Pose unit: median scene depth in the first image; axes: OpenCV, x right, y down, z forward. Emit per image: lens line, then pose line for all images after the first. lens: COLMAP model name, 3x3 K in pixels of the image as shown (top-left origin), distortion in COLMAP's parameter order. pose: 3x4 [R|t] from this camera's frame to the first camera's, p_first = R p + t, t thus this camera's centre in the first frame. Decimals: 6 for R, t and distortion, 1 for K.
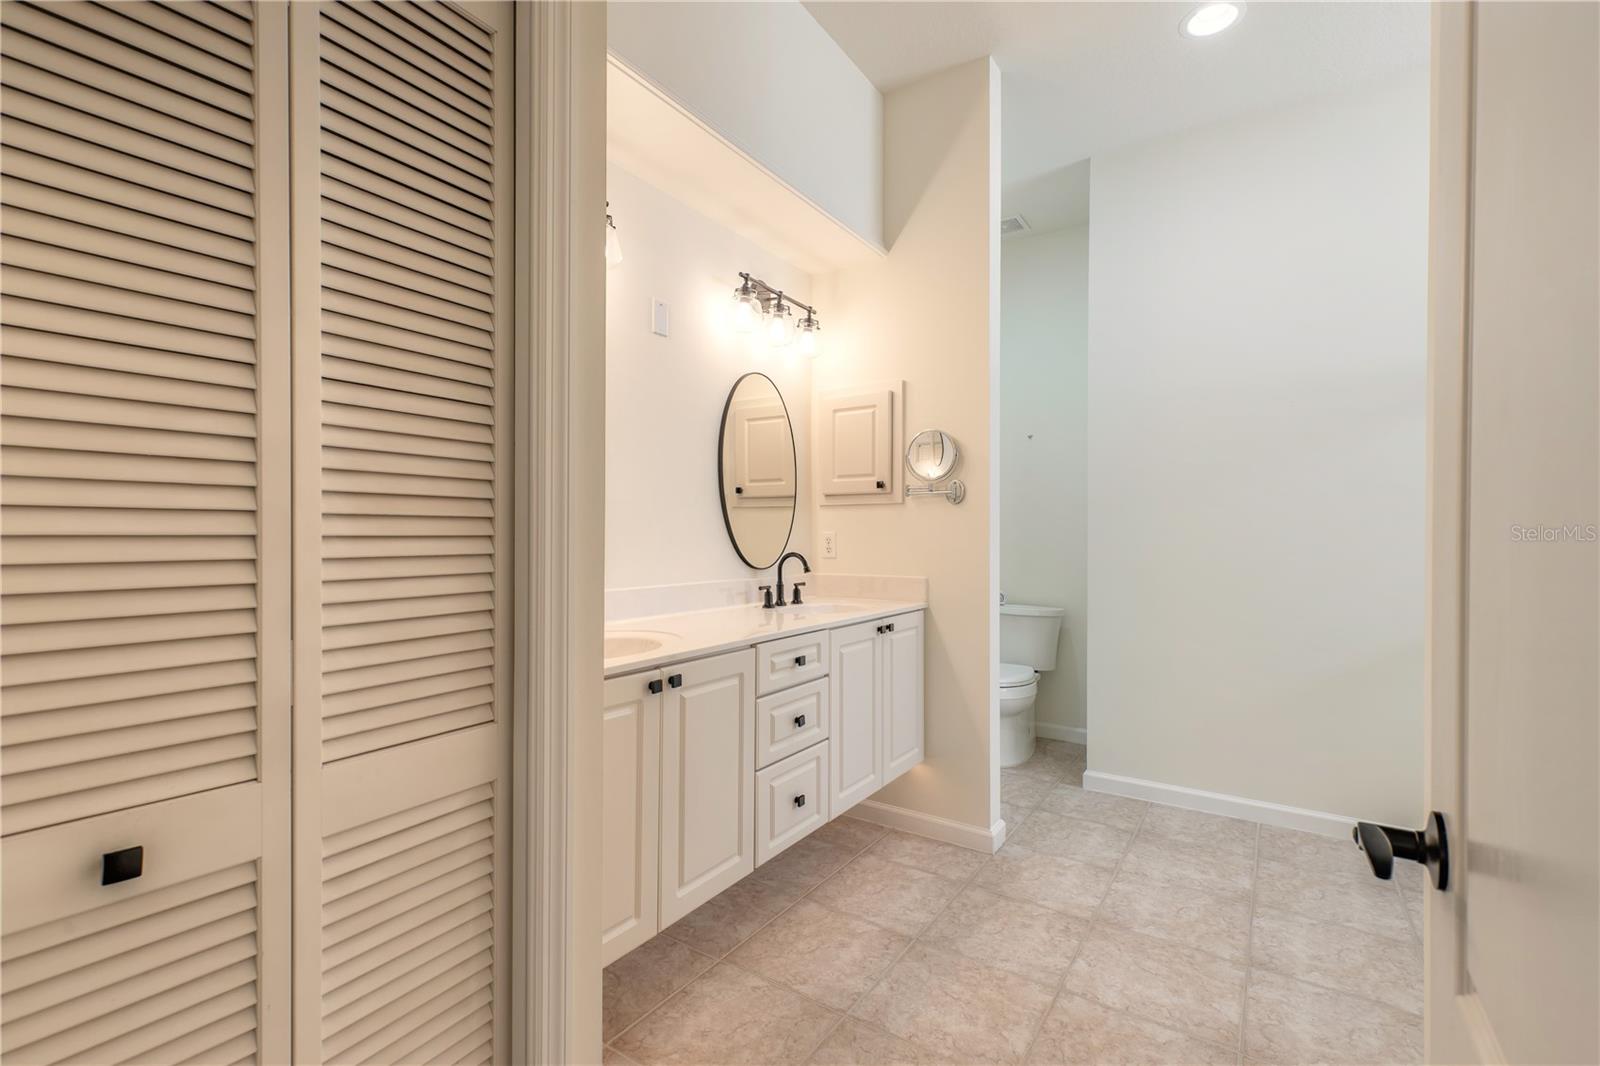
lens RADIAL K [[722.8, 0, 792.2], [0, 722.8, 540.3], [0, 0, 1]] dist [0.008876, -0.001981]
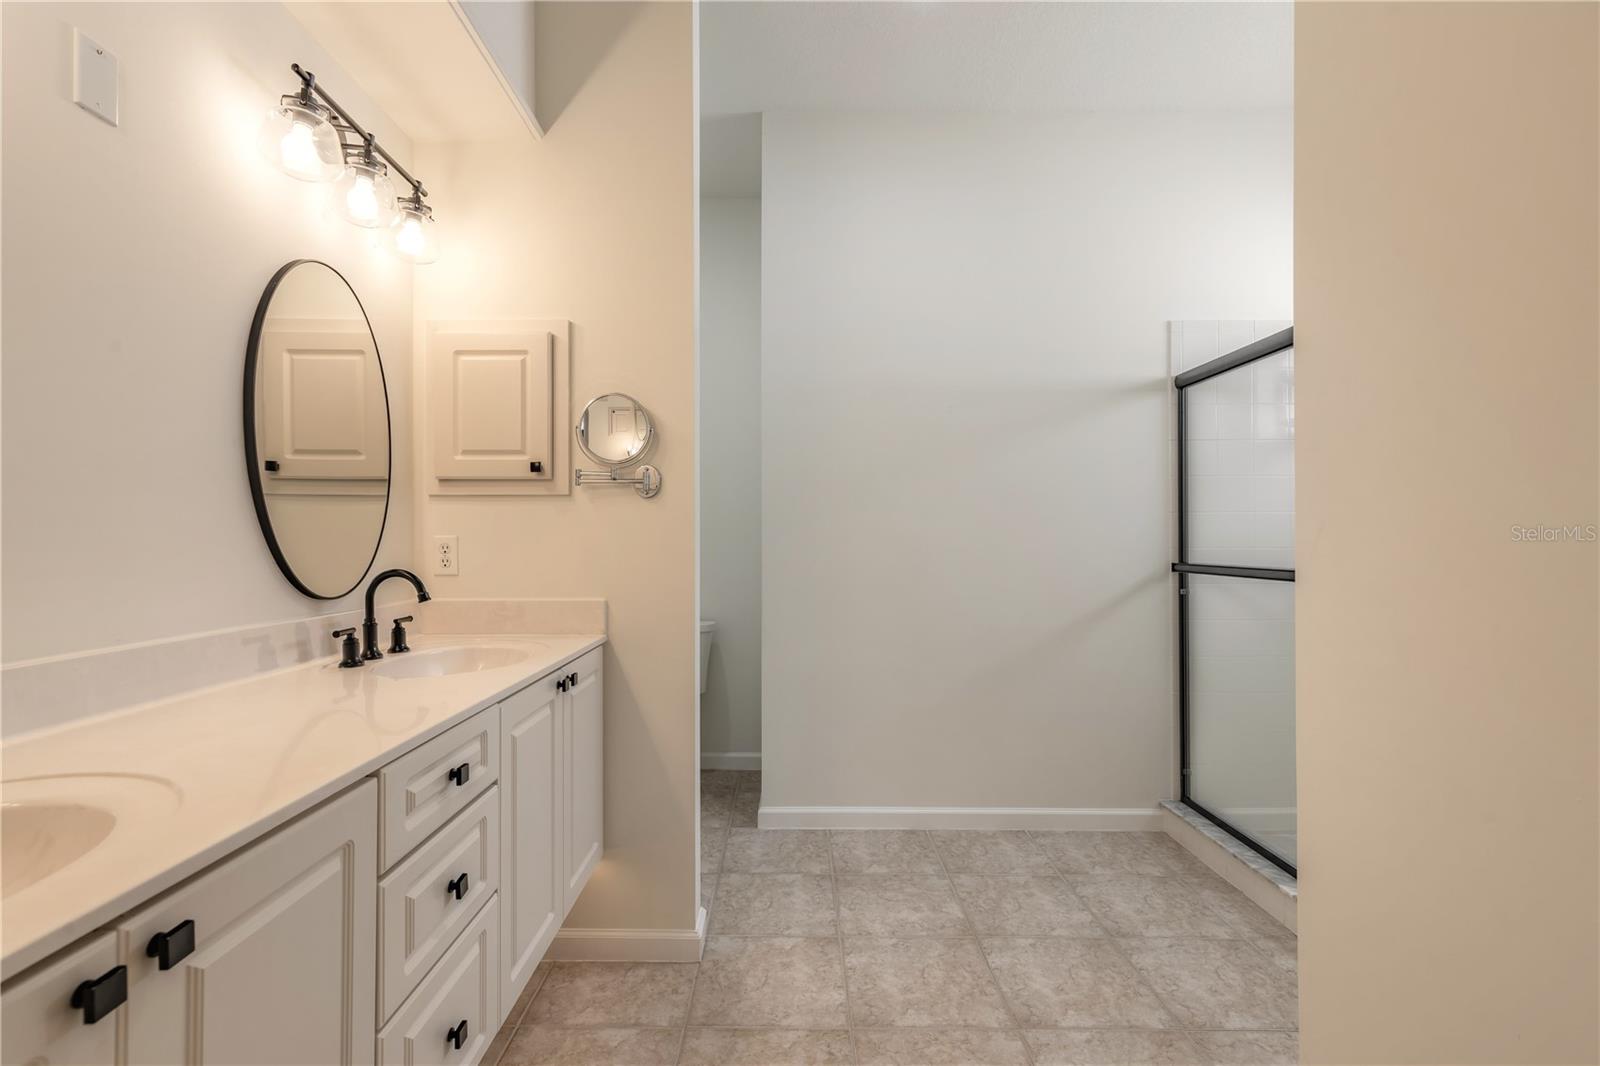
lens RADIAL K [[722.8, 0, 798.9], [0, 722.8, 538.2], [0, 0, 1]] dist [0.008876, -0.001981]
pose [[0.824348, -0.001701, 0.566081, -0.066991], [0.004843, 0.999980, -0.004048, -0.005749], [-0.566063, 0.006079, 0.824340, 0.317874]]
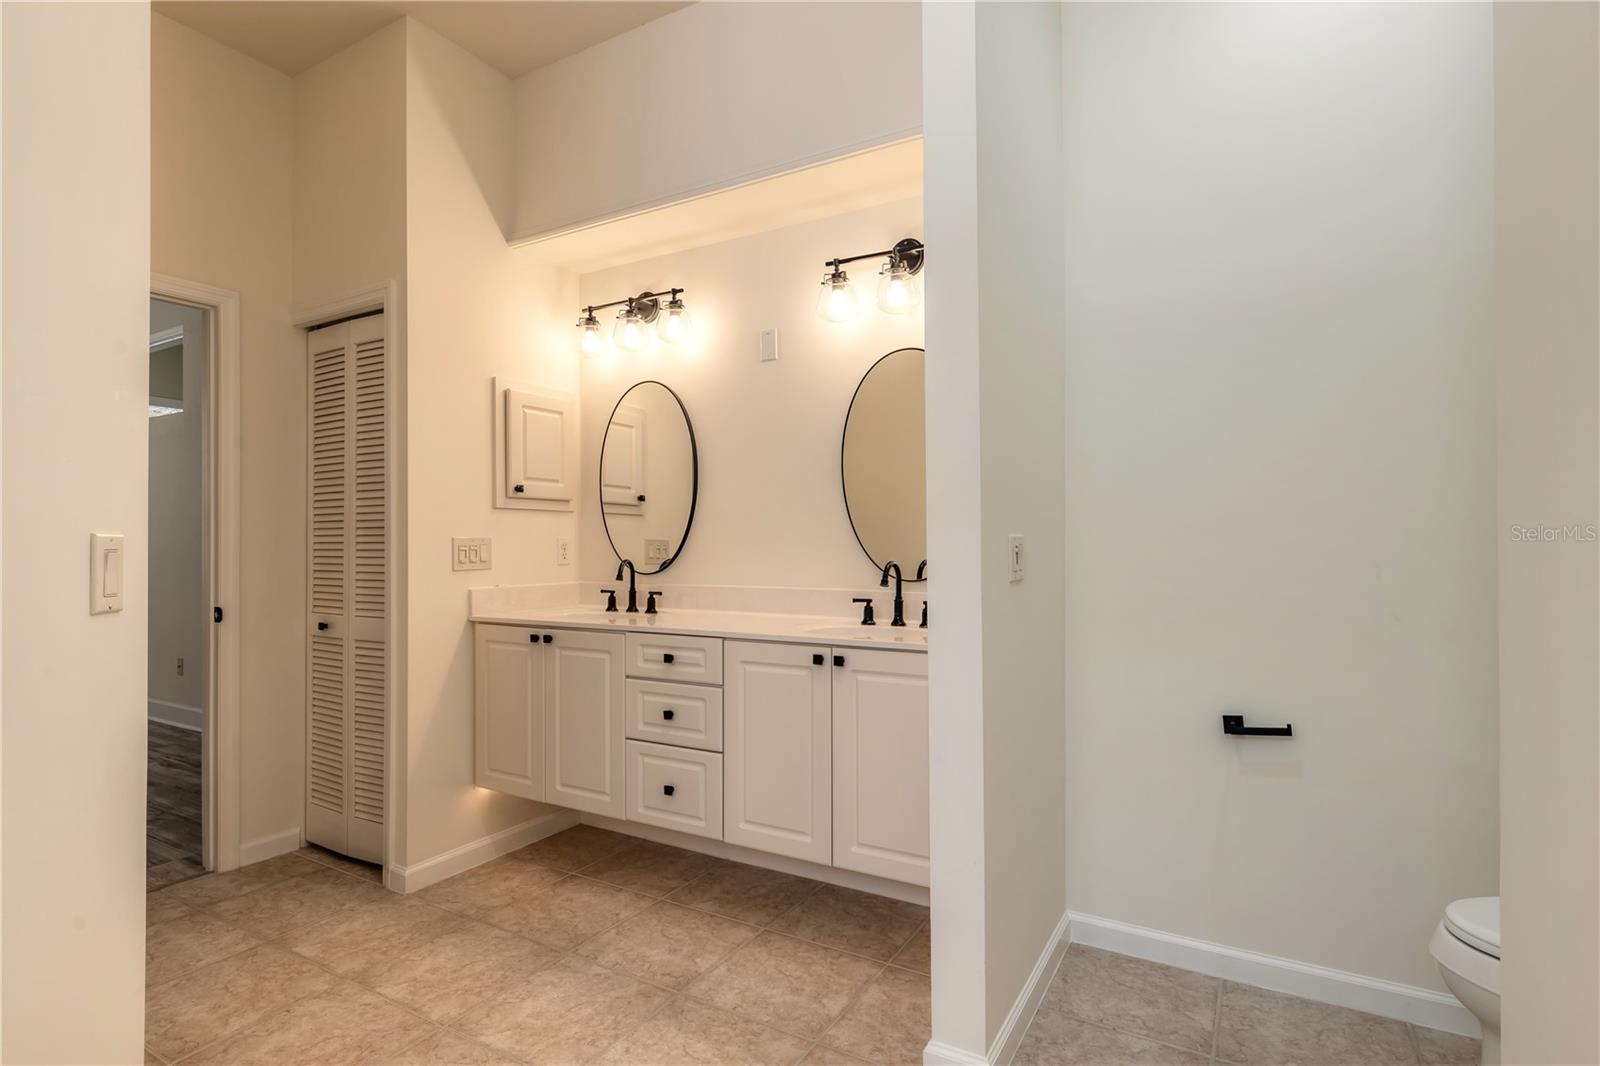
lens RADIAL K [[819.1, 0, 804.2], [0, 819.1, 540.9], [0, 0, 1]] dist [-0.005040, -0.000378]
pose [[0.065437, 0.004281, -0.997848, 0.953590], [-0.007098, 0.999967, 0.003824, -0.011793], [0.997831, 0.006833, 0.065465, 0.869419]]
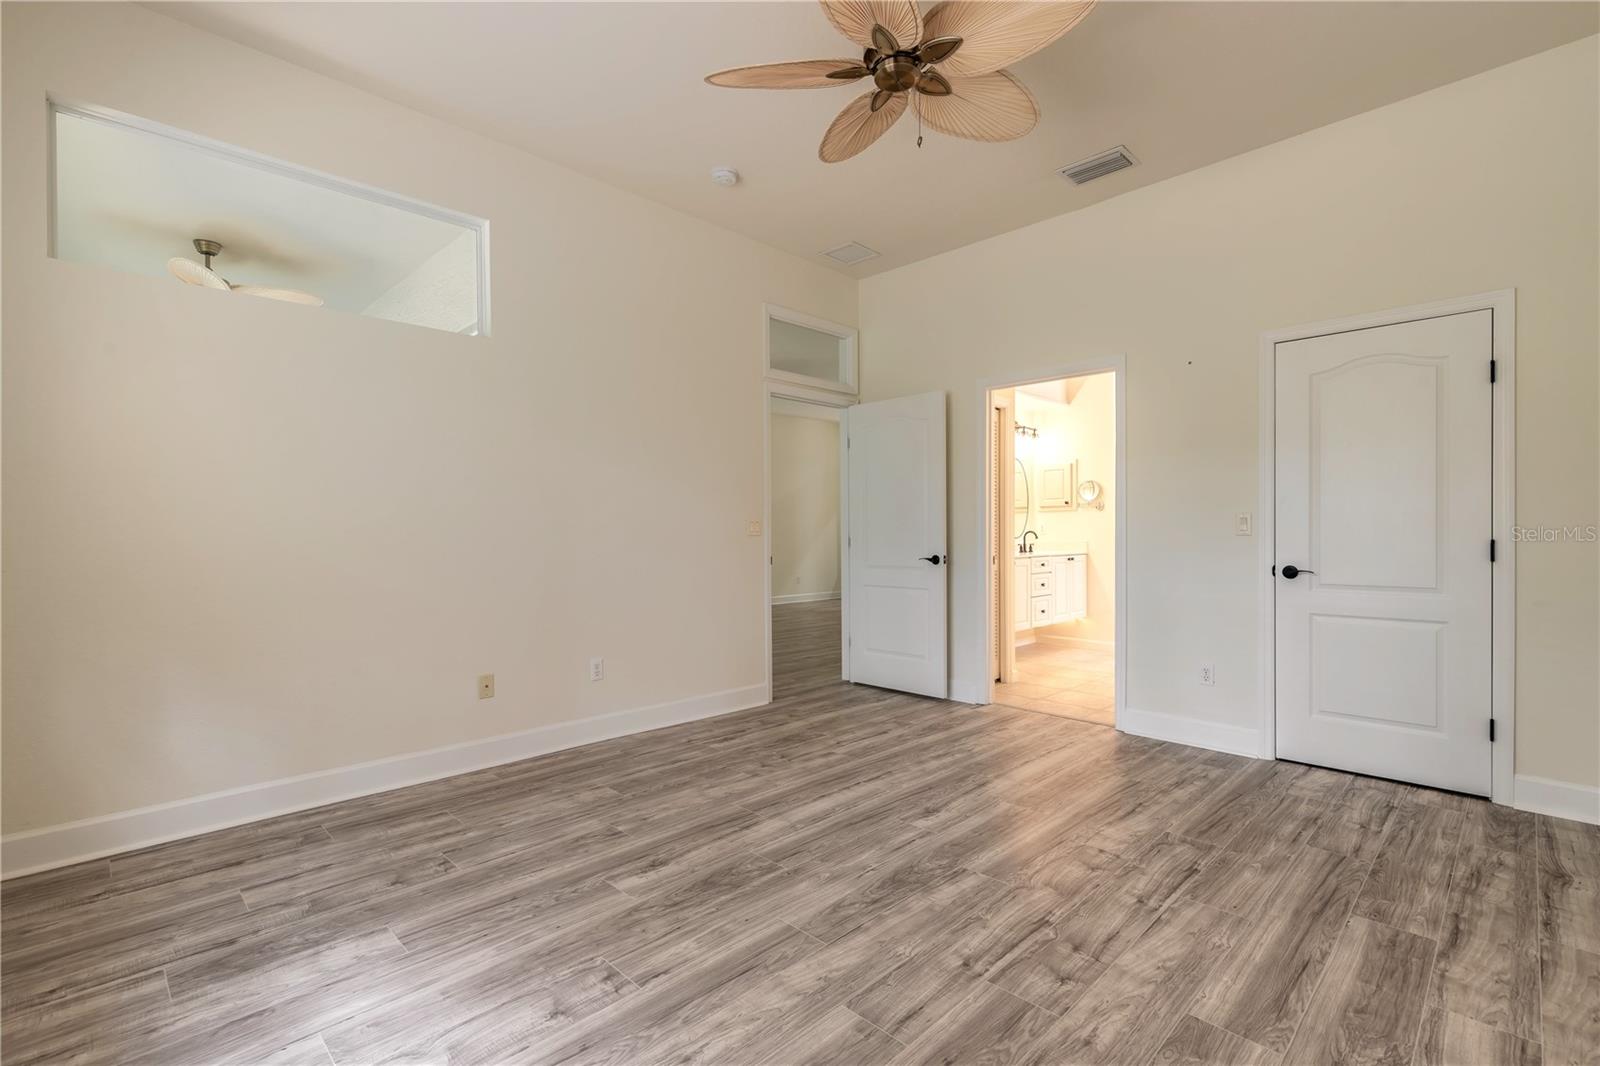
lens RADIAL K [[722.8, 0, 807.3], [0, 722.8, 533.0], [0, 0, 1]] dist [0.008876, -0.001981]
pose [[0.983549, -0.008356, -0.180449, -0.316711], [0.007298, 0.999952, -0.006529, 0.036508], [0.180495, 0.005105, 0.983563, -1.644550]]
